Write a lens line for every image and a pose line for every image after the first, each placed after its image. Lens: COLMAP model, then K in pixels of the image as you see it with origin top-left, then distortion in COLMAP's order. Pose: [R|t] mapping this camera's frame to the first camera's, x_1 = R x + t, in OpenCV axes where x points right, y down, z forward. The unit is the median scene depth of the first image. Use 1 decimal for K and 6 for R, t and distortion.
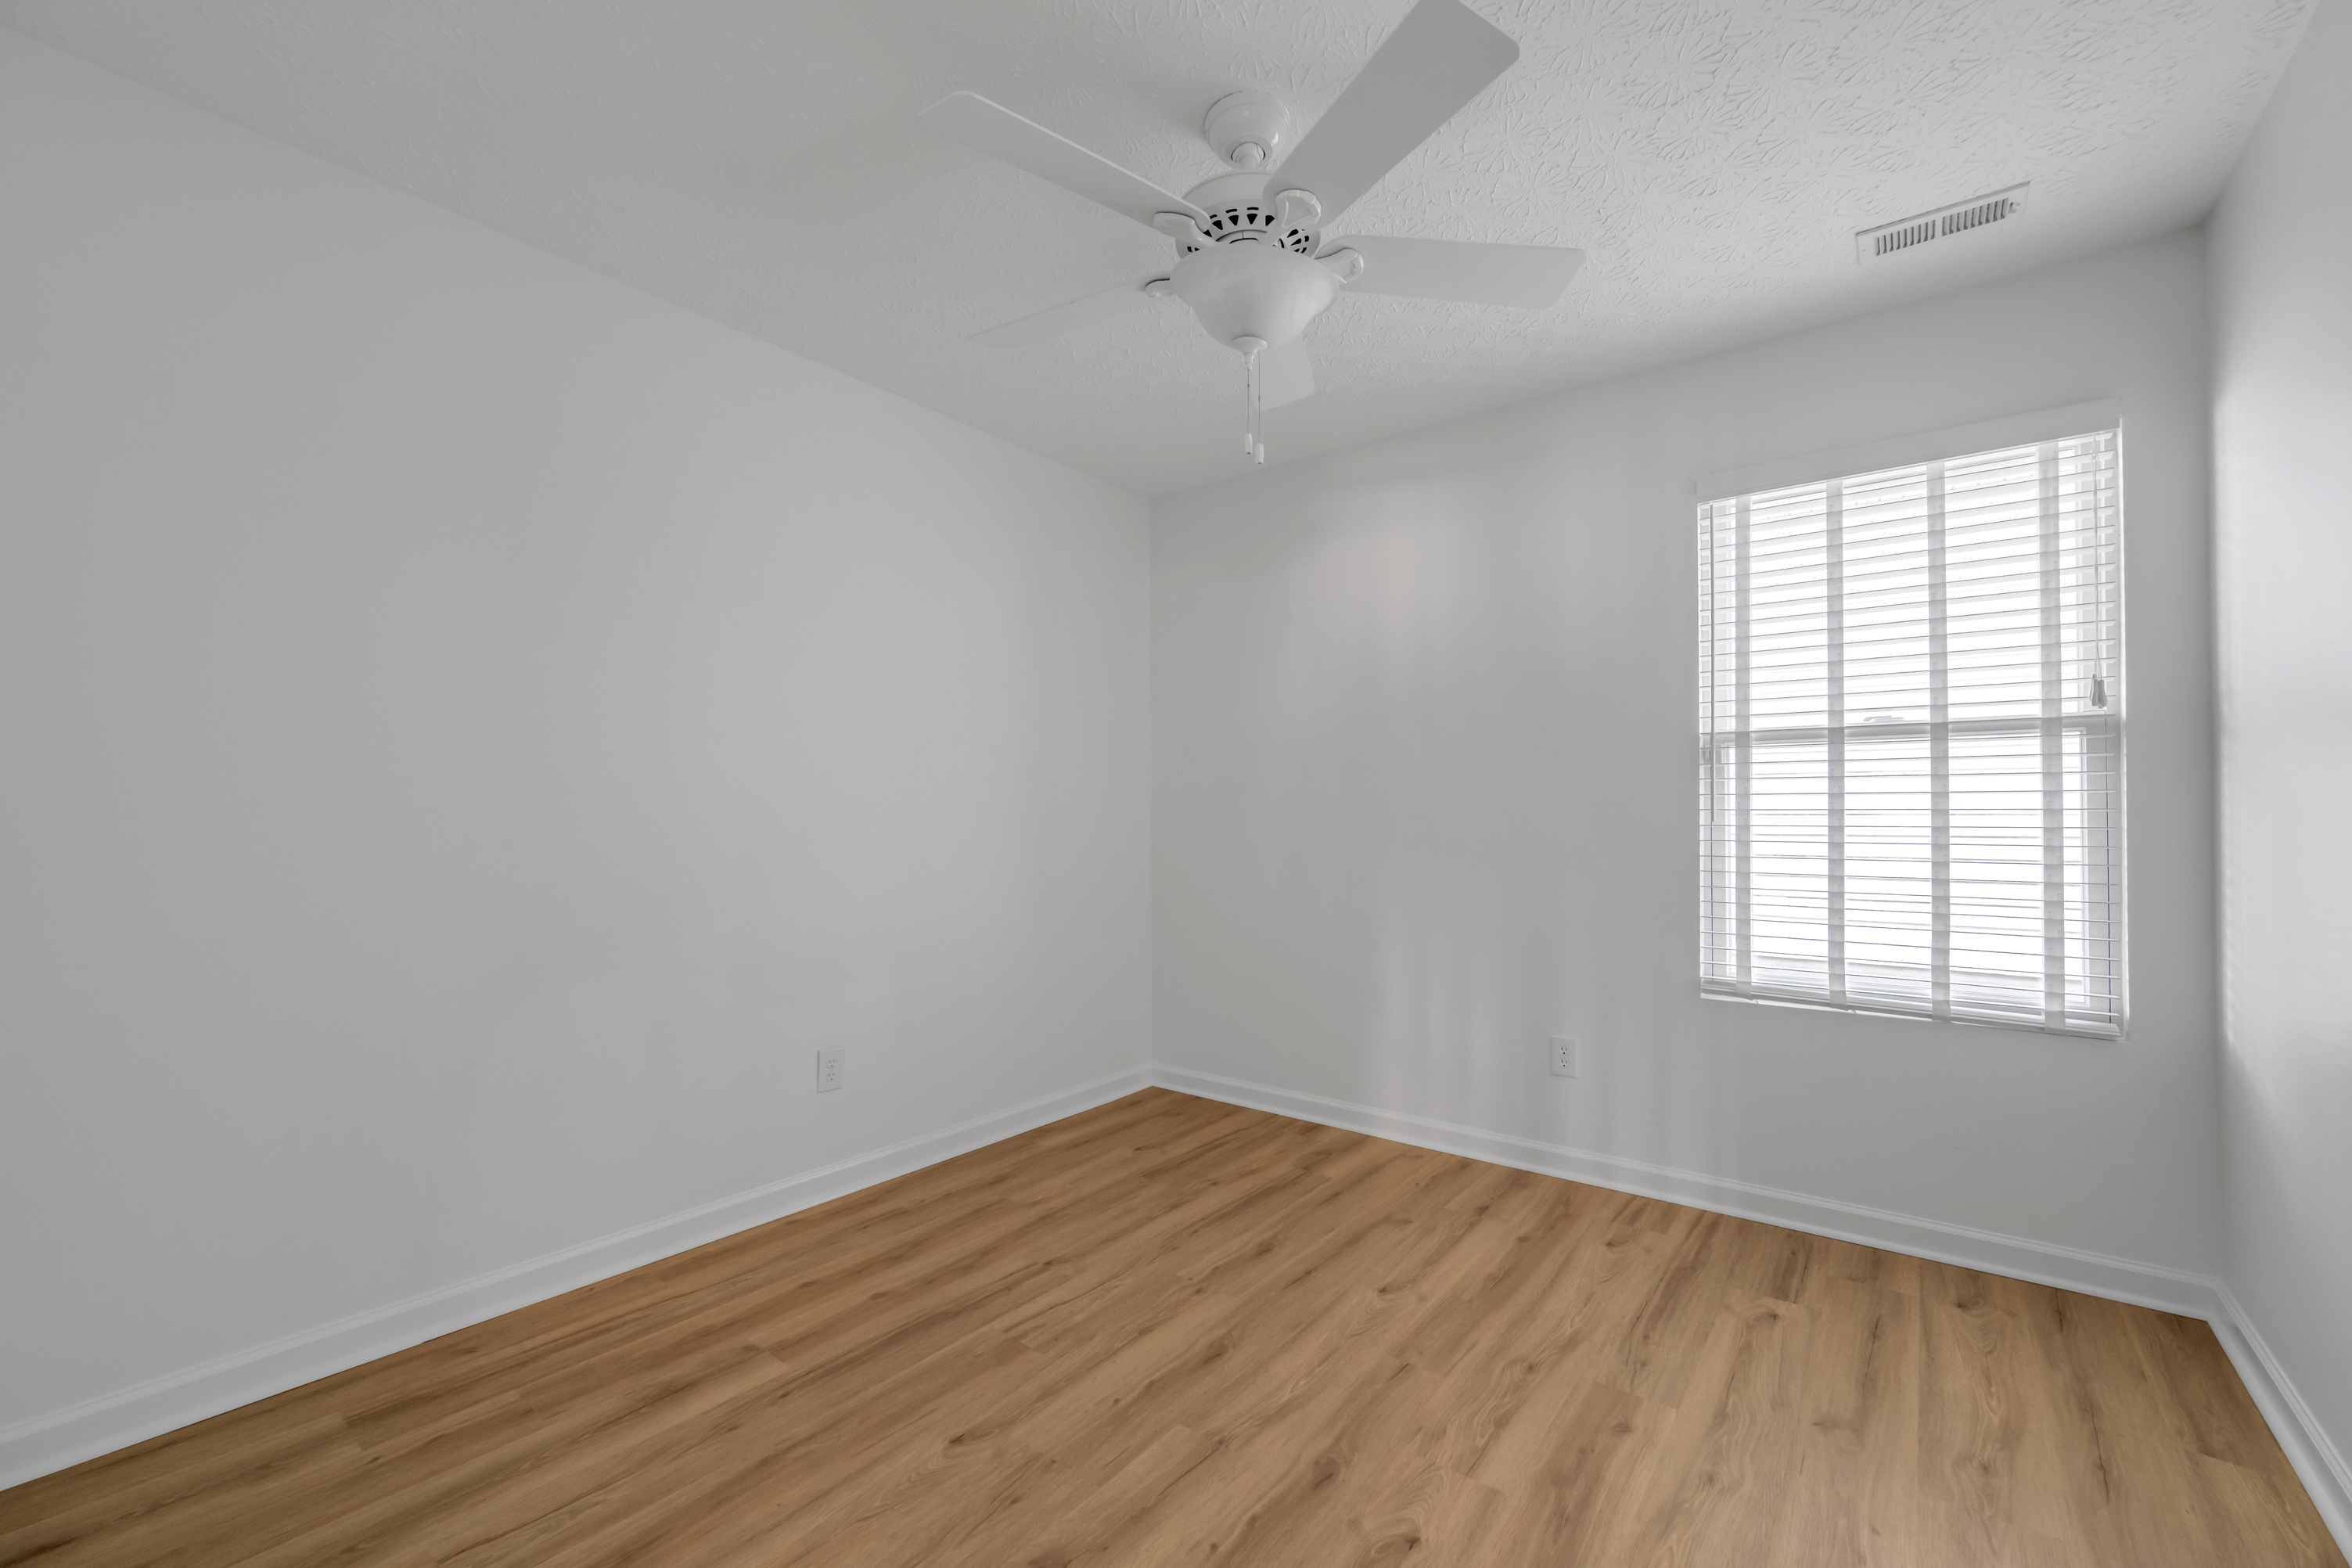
lens RADIAL K [[953.7, 0, 1206.7], [0, 953.7, 816.3], [0, 0, 1]] dist [-0.001329, -0.000105]
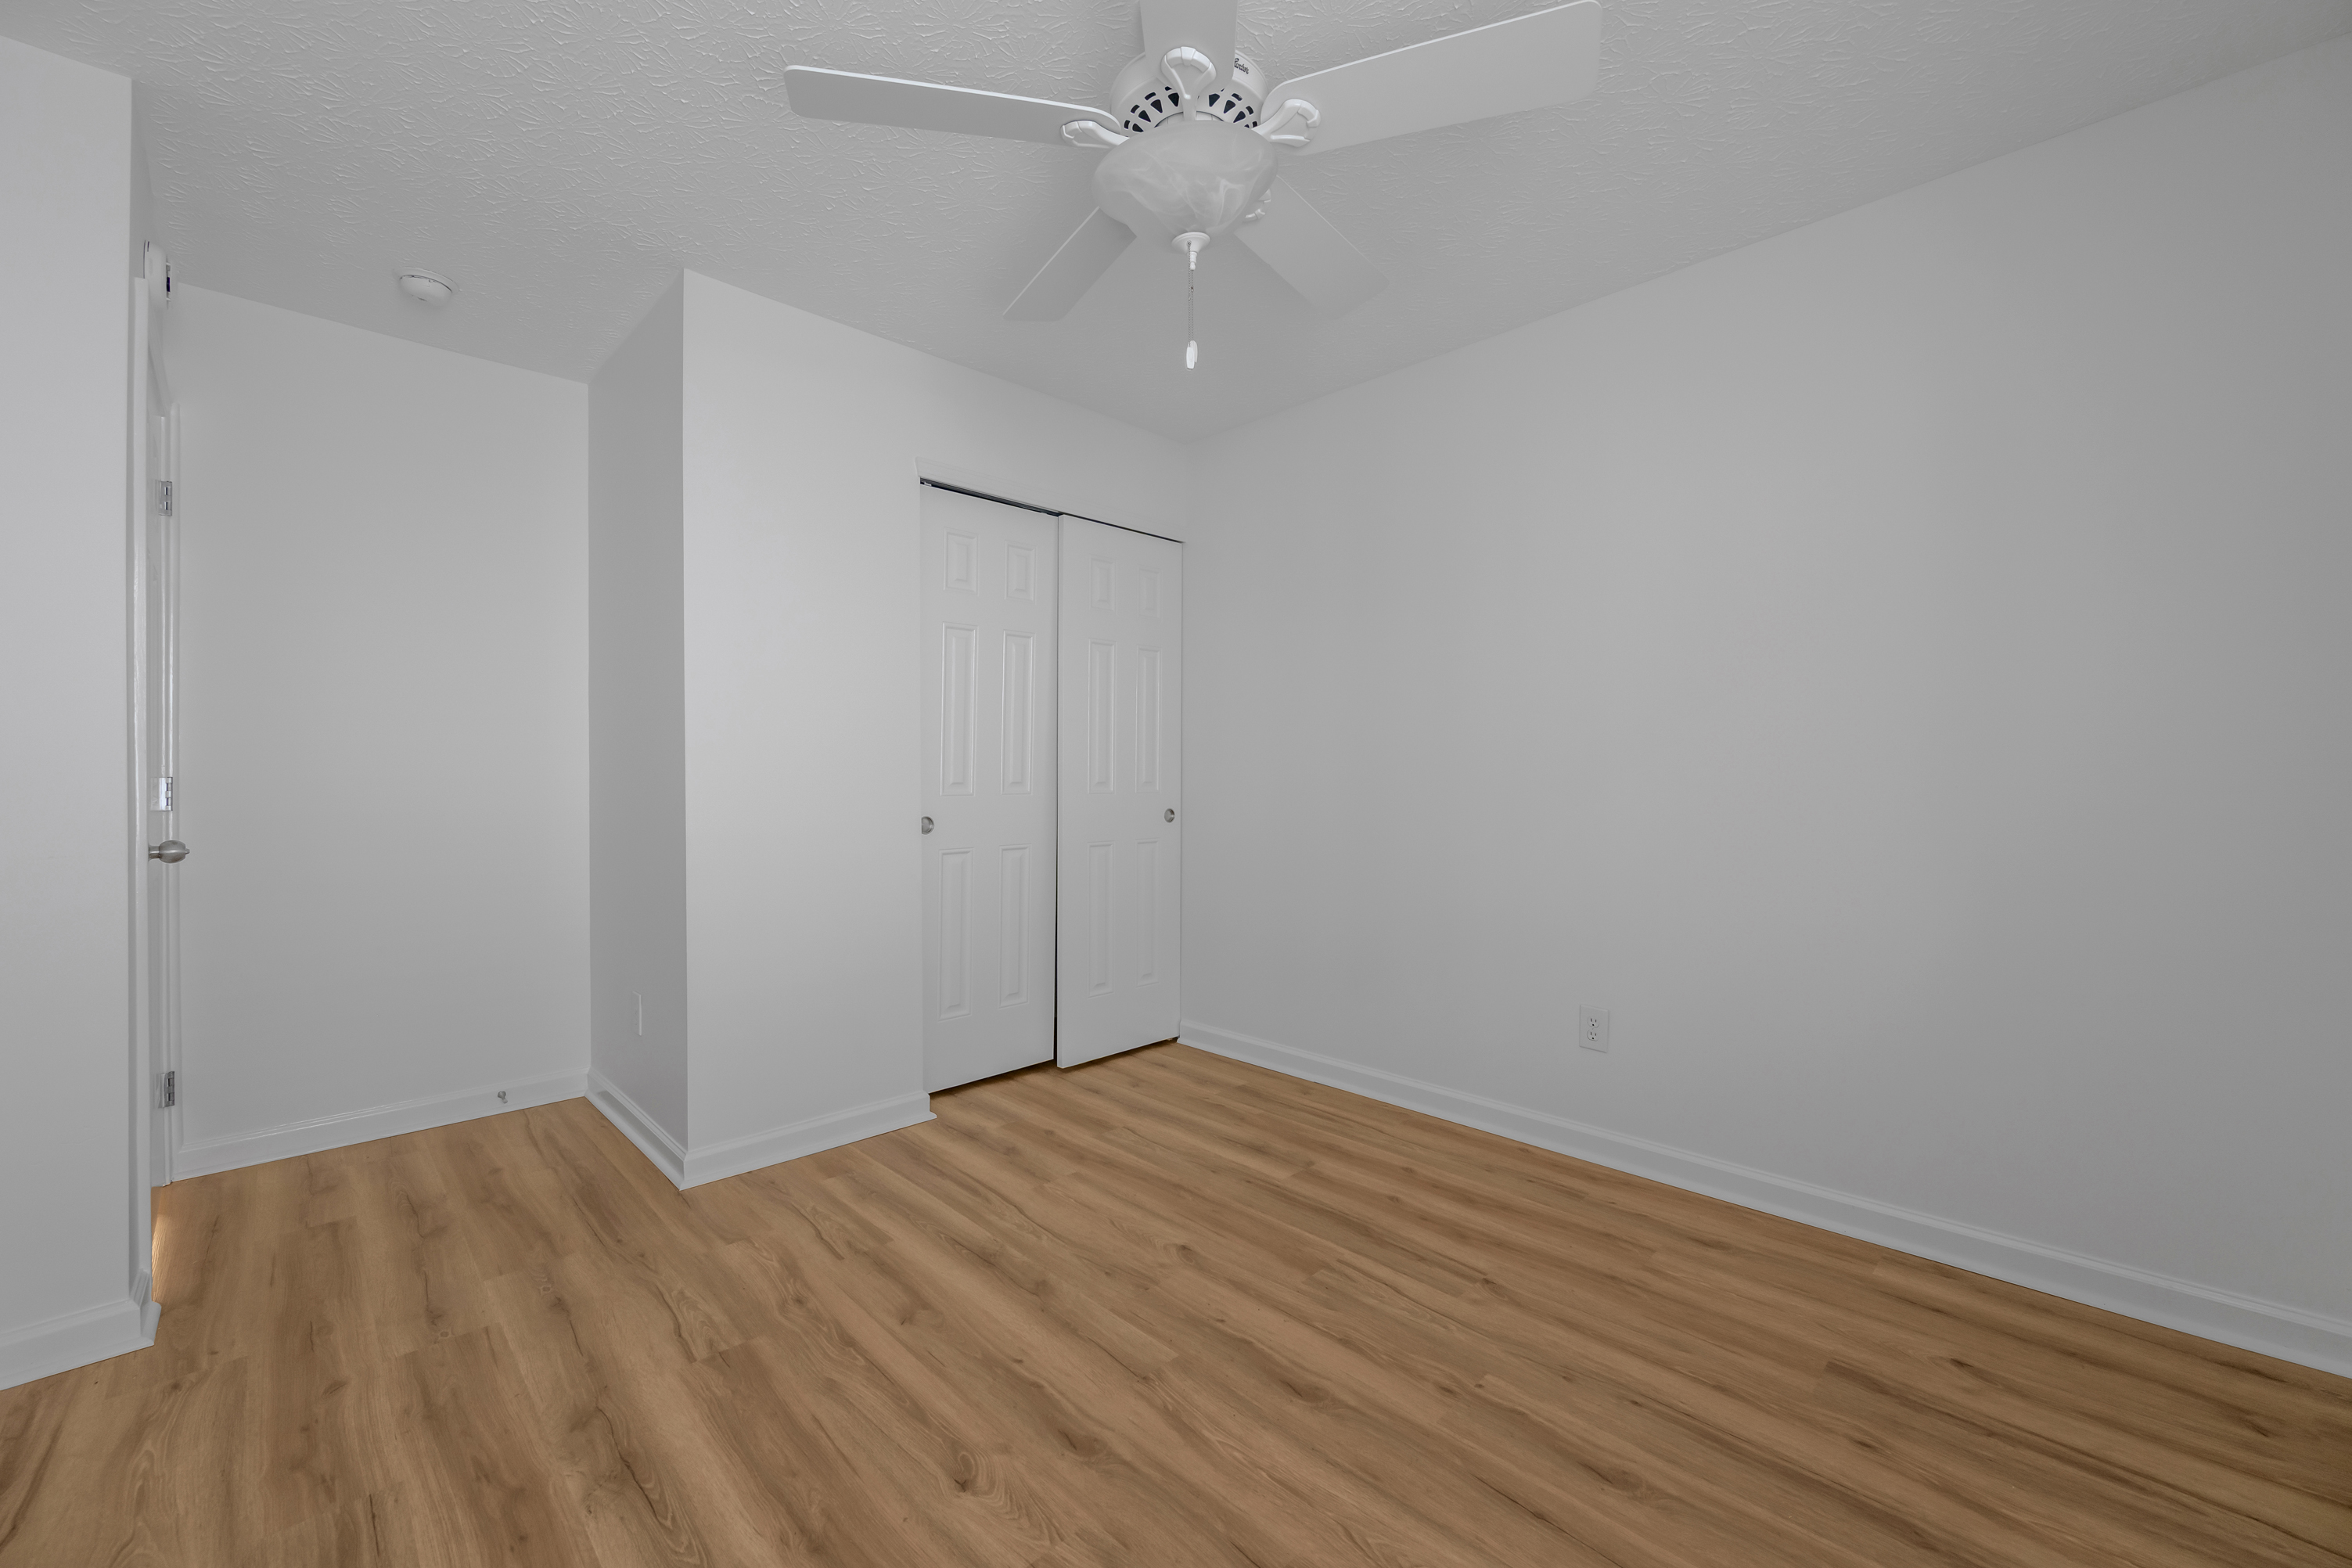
lens RADIAL K [[940.1, 0, 1178.1], [0, 940.1, 782.6], [0, 0, 1]] dist [-0.002913, -0.000075]
pose [[-0.157890, 0.004508, -0.987446, 0.840565], [0.002761, 0.999988, 0.004123, 0.015702], [0.987453, -0.002075, -0.157900, 1.009780]]
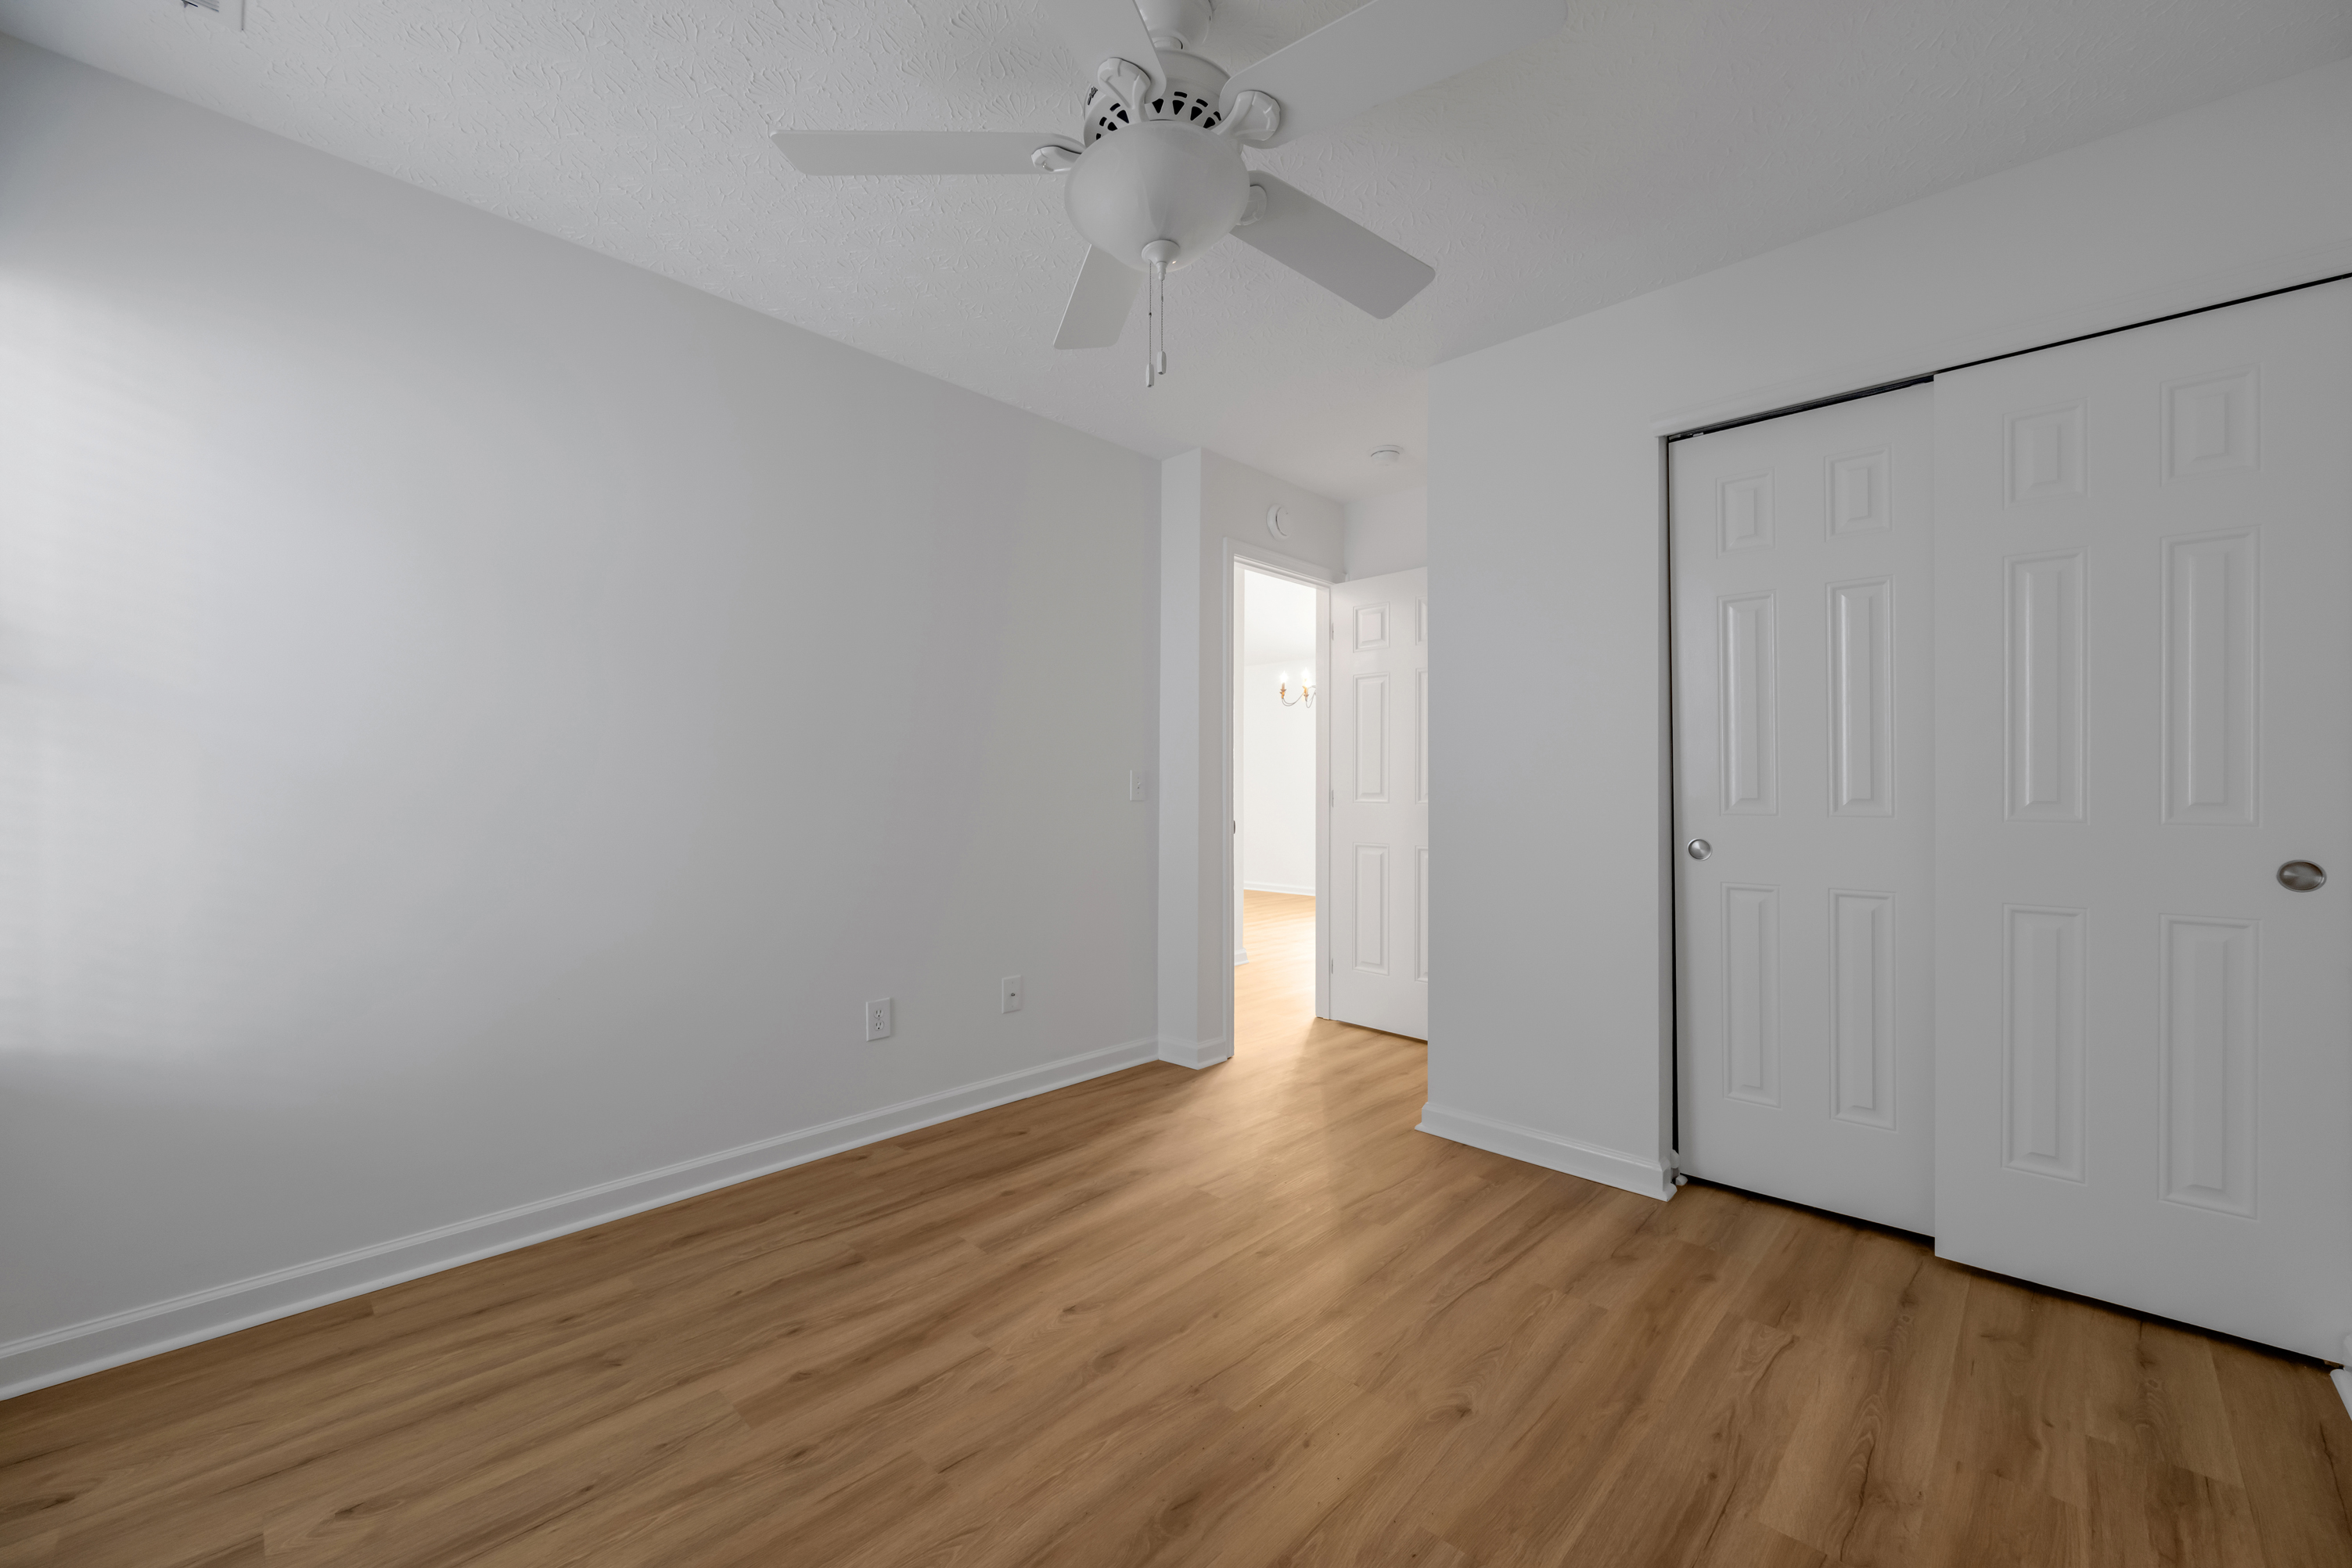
lens RADIAL K [[917.4, 0, 1176.0], [0, 917.4, 784.0], [0, 0, 1]] dist [-0.000380, 0.000112]
pose [[-0.991882, -0.001840, 0.127150, -0.073878], [-0.002679, 0.999976, -0.006428, 0.012469], [-0.127135, -0.006716, -0.991863, 1.674427]]
